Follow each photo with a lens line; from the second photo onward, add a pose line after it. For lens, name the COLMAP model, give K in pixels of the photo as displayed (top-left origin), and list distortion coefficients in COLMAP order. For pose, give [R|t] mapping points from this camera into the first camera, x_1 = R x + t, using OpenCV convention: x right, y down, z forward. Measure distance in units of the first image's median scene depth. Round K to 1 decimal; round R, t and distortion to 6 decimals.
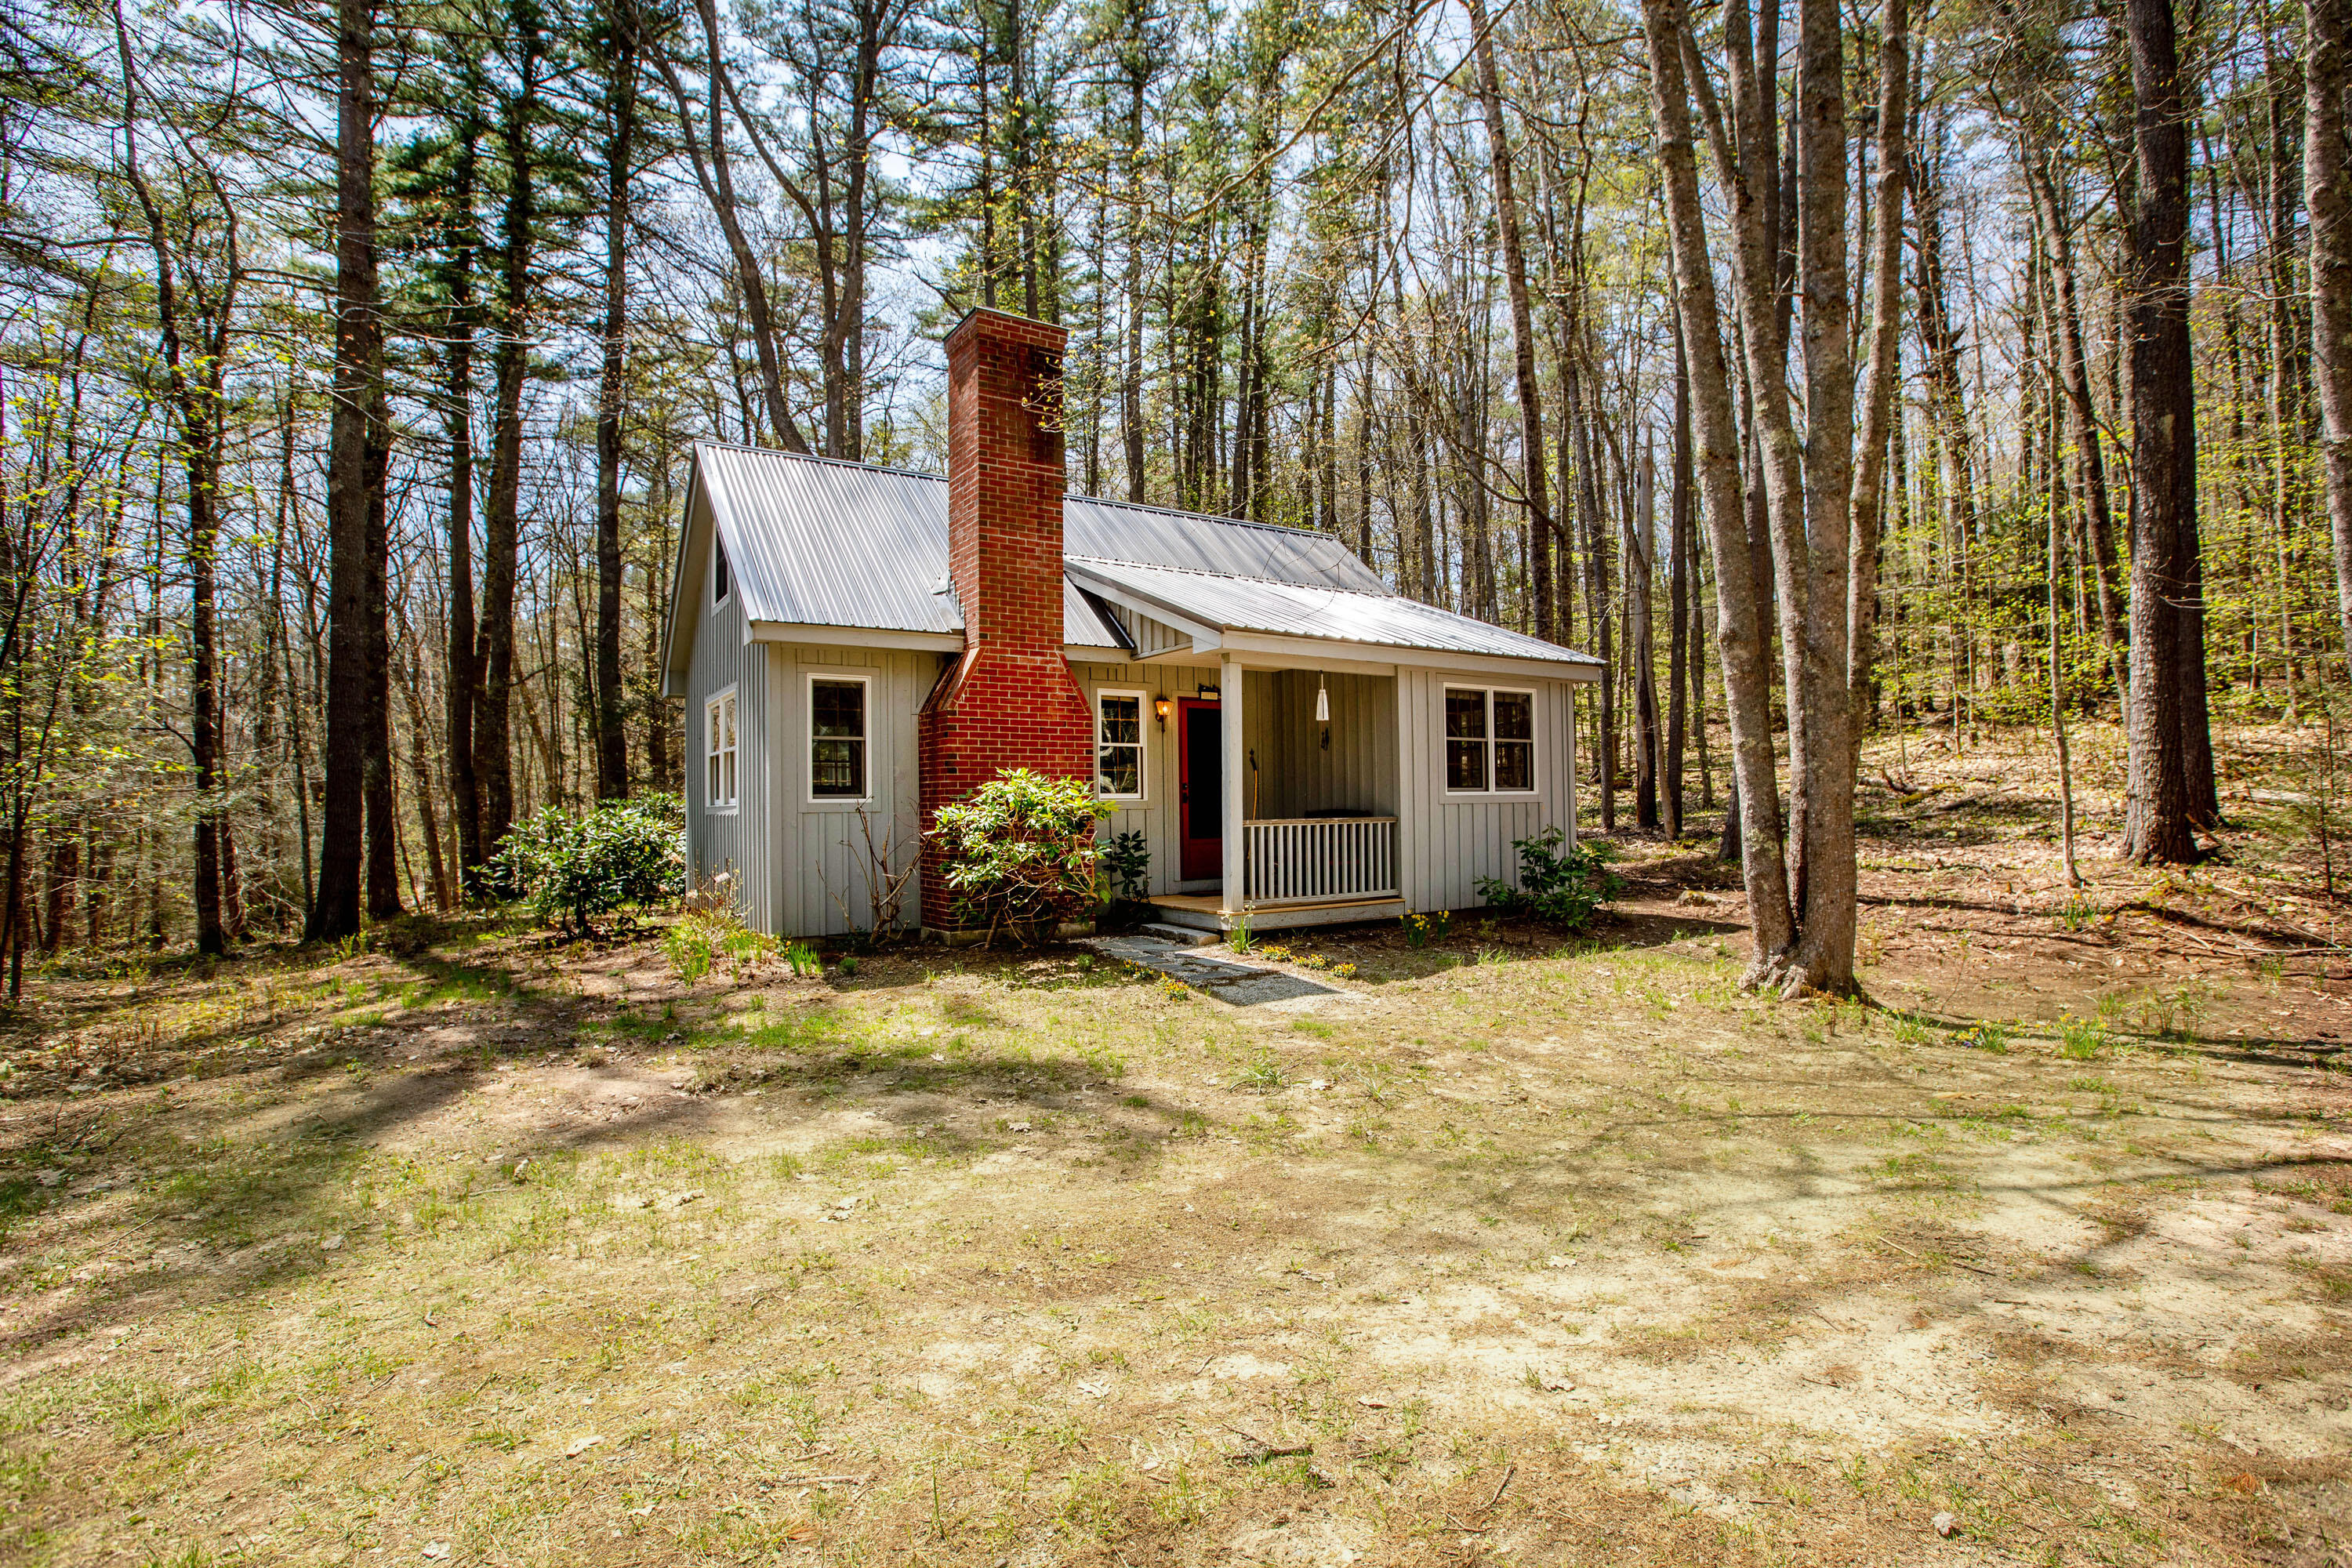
lens RADIAL K [[1061.6, 0, 1152.1], [0, 1061.6, 781.3], [0, 0, 1]] dist [-0.027092, -0.000077]
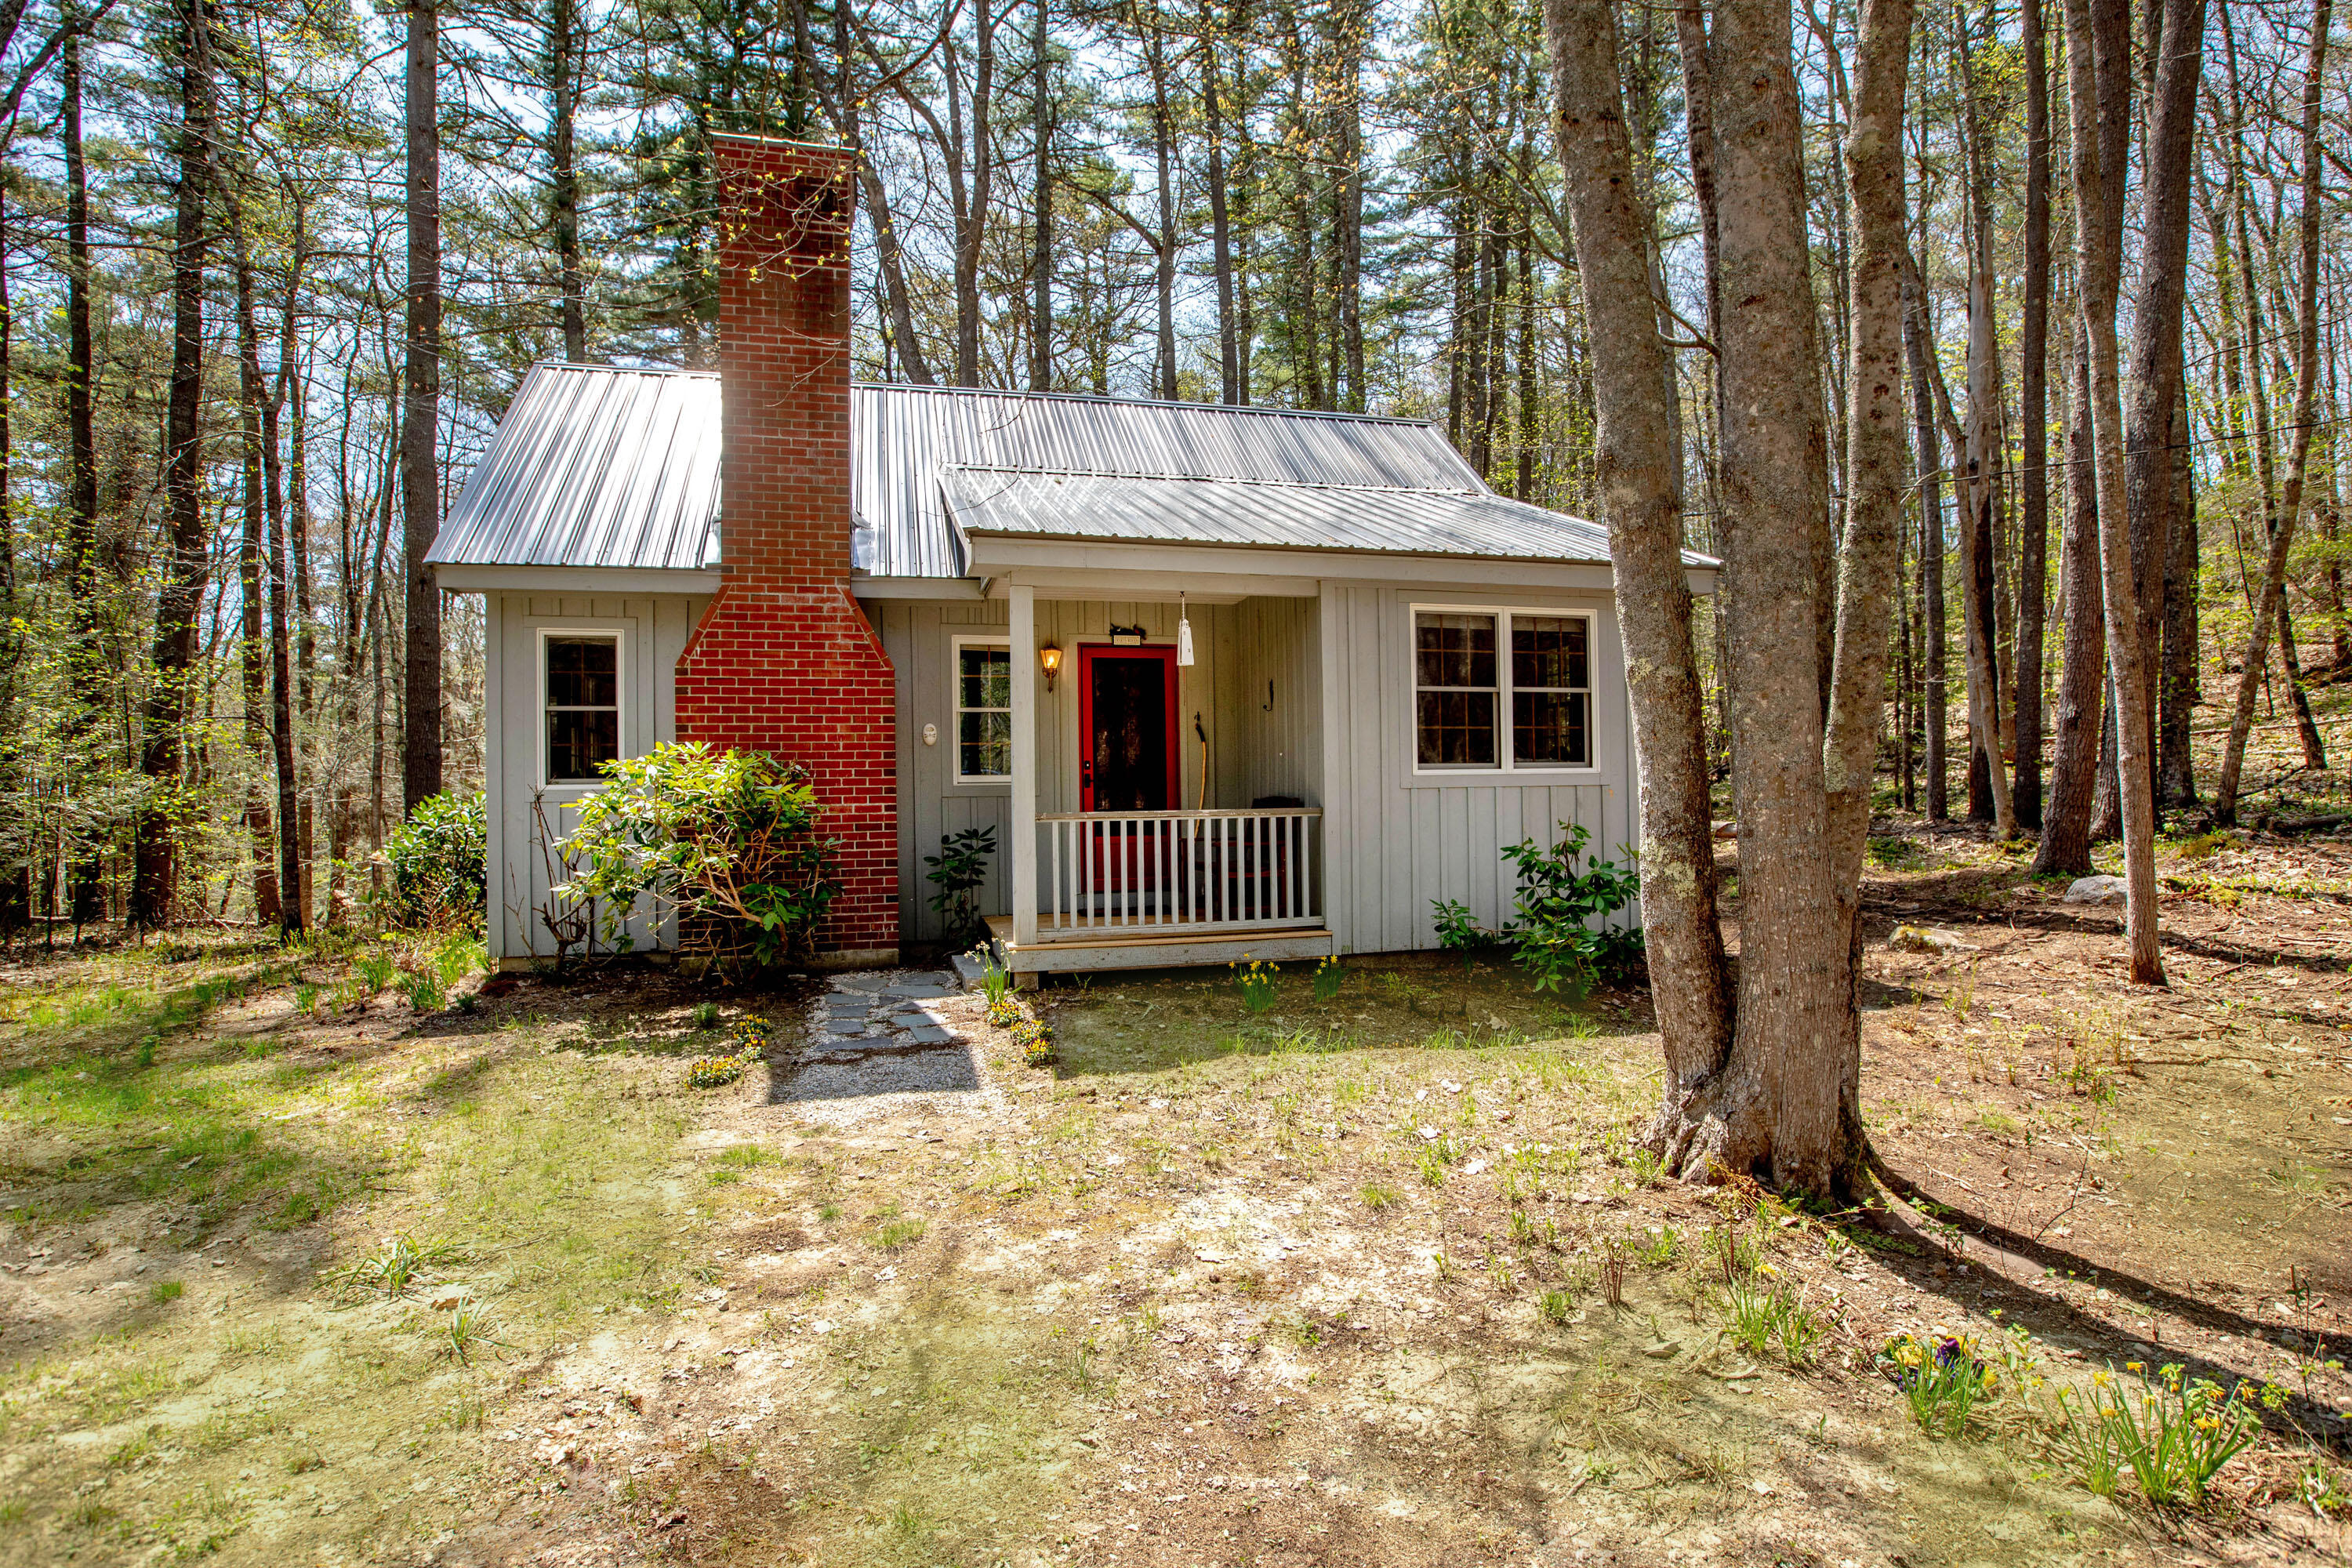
lens RADIAL K [[1165.8, 0, 1176.0], [0, 1165.8, 784.0], [0, 0, 1]] dist [-0.025184, 0.000313]
pose [[0.955927, -0.004637, -0.293568, 0.350049], [0.010368, 0.999785, 0.017968, 0.004204], [0.293422, -0.020220, 0.955769, 0.267431]]
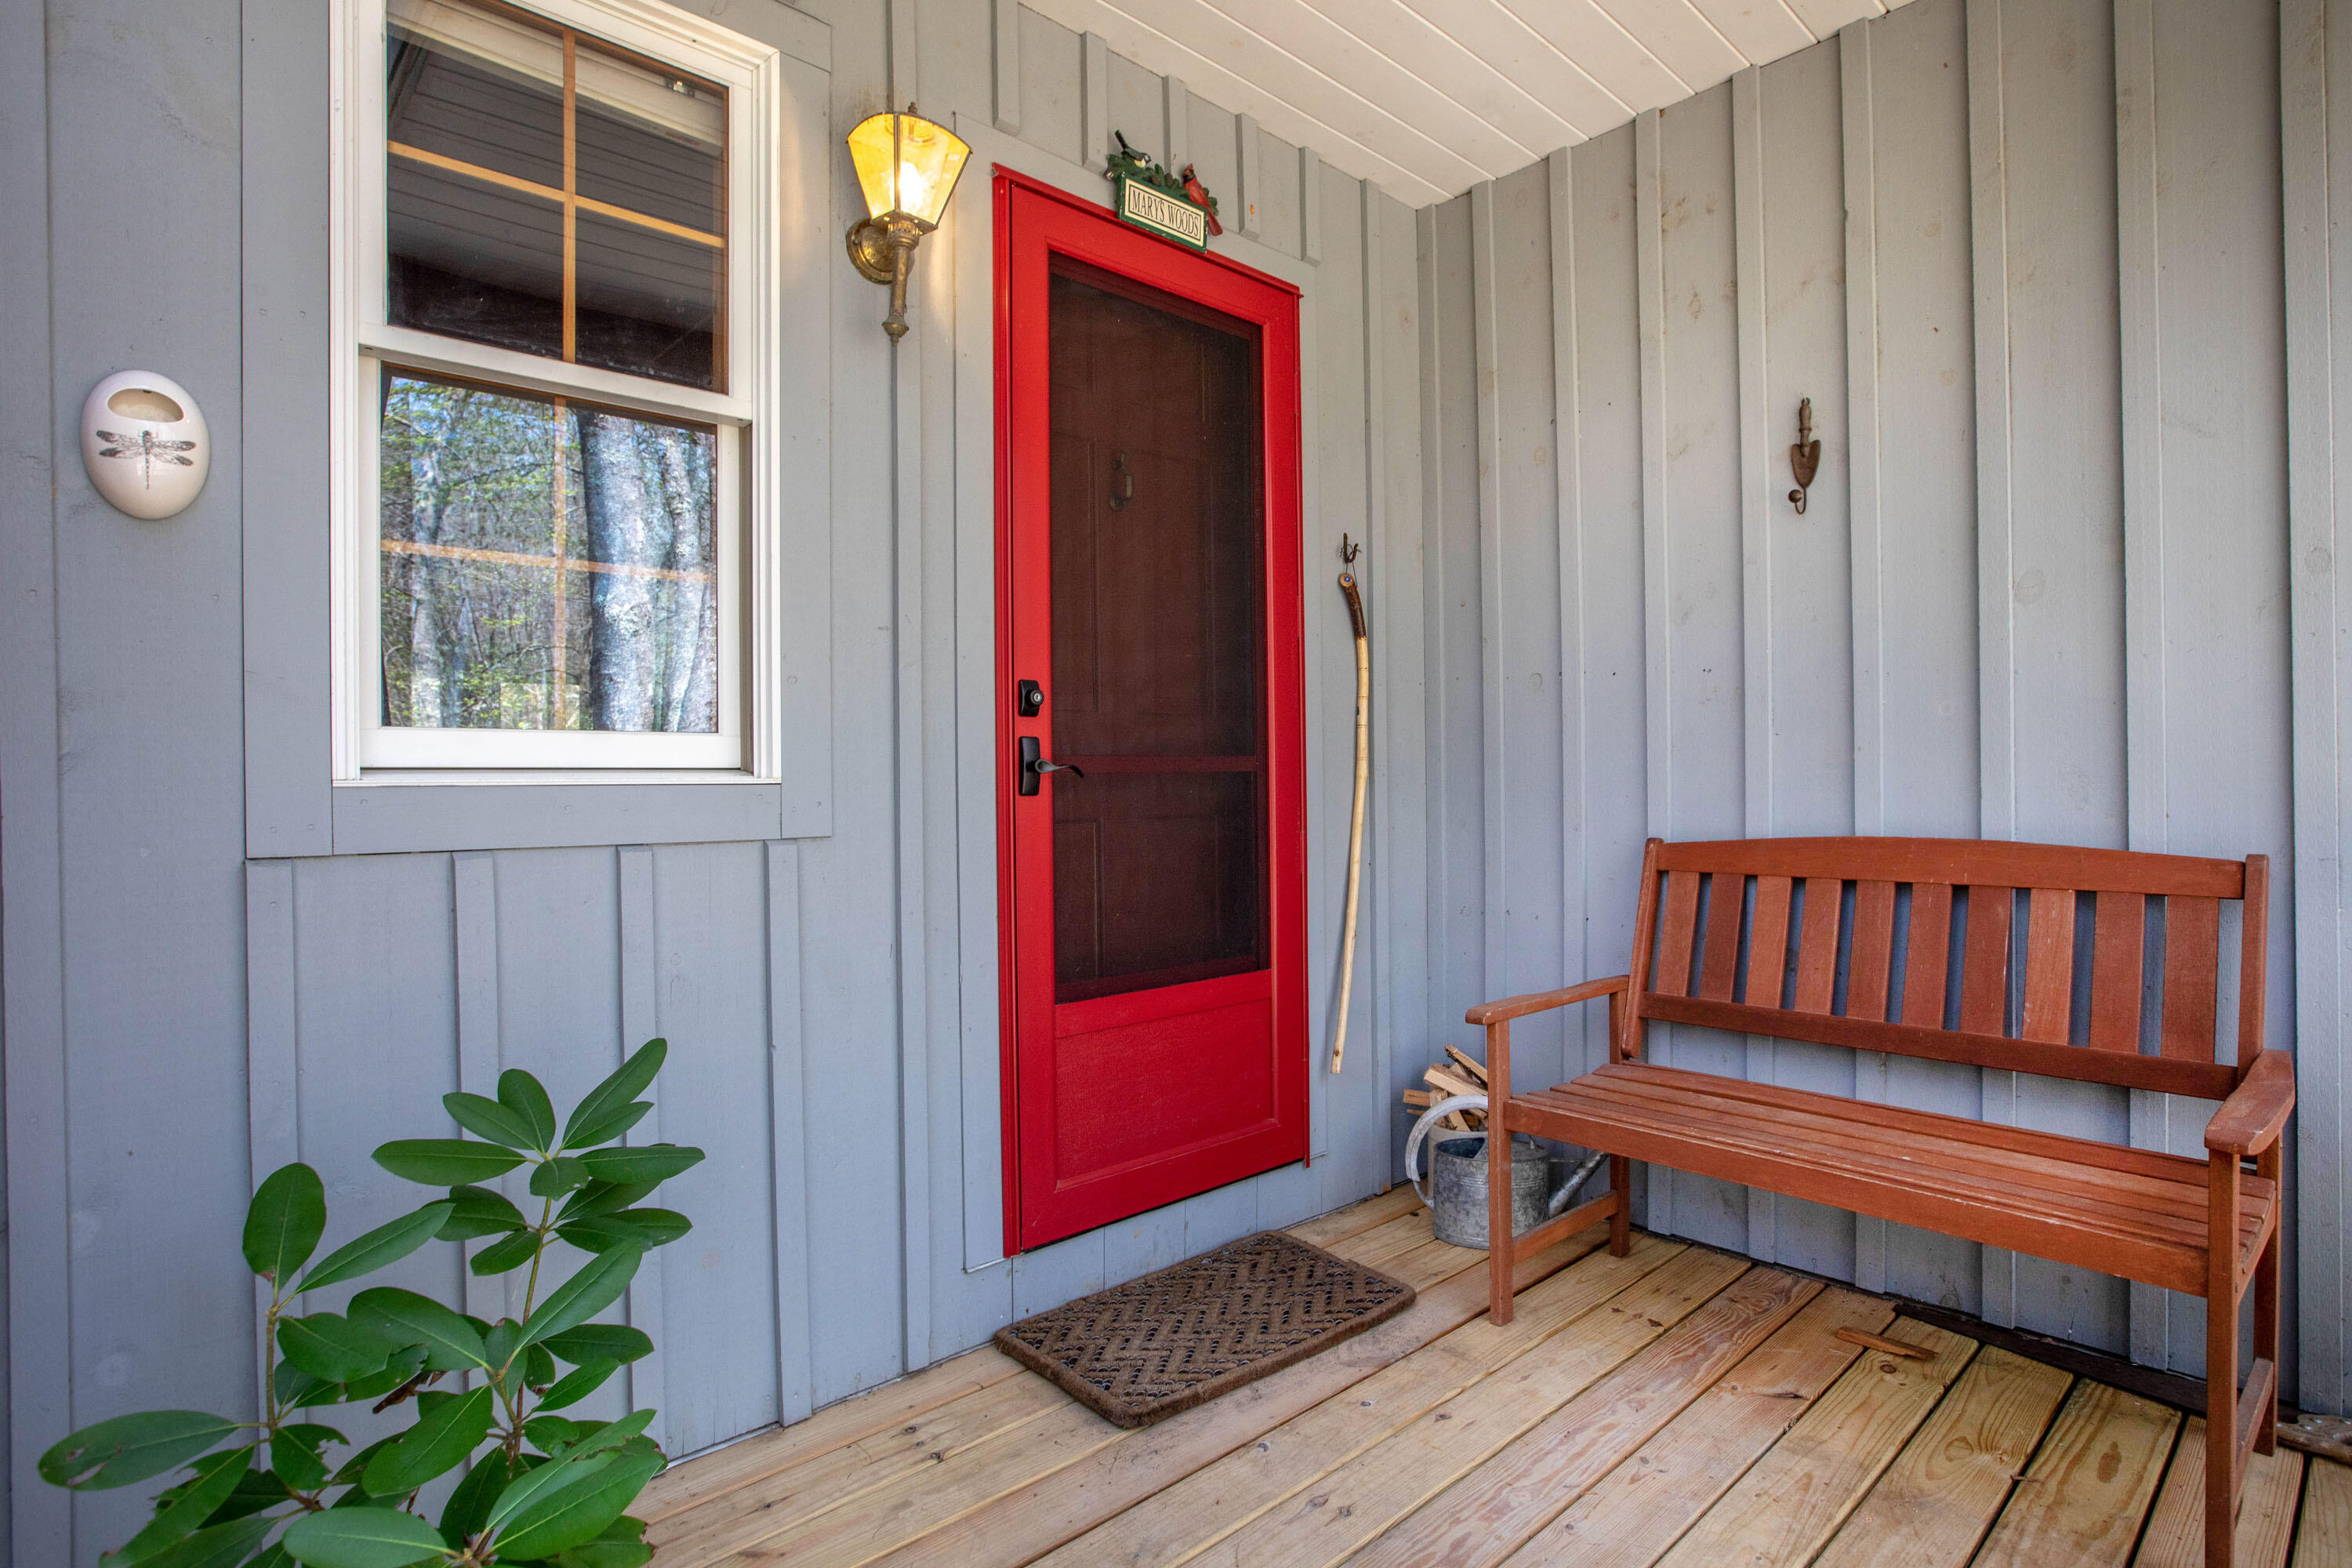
lens RADIAL K [[1165.8, 0, 1176.0], [0, 1165.8, 784.0], [0, 0, 1]] dist [-0.025184, 0.000313]
pose [[0.982488, -0.001906, 0.186318, 0.019814], [-0.001197, 0.999863, 0.016537, 0.016136], [-0.186324, -0.016471, 0.982350, 0.875984]]
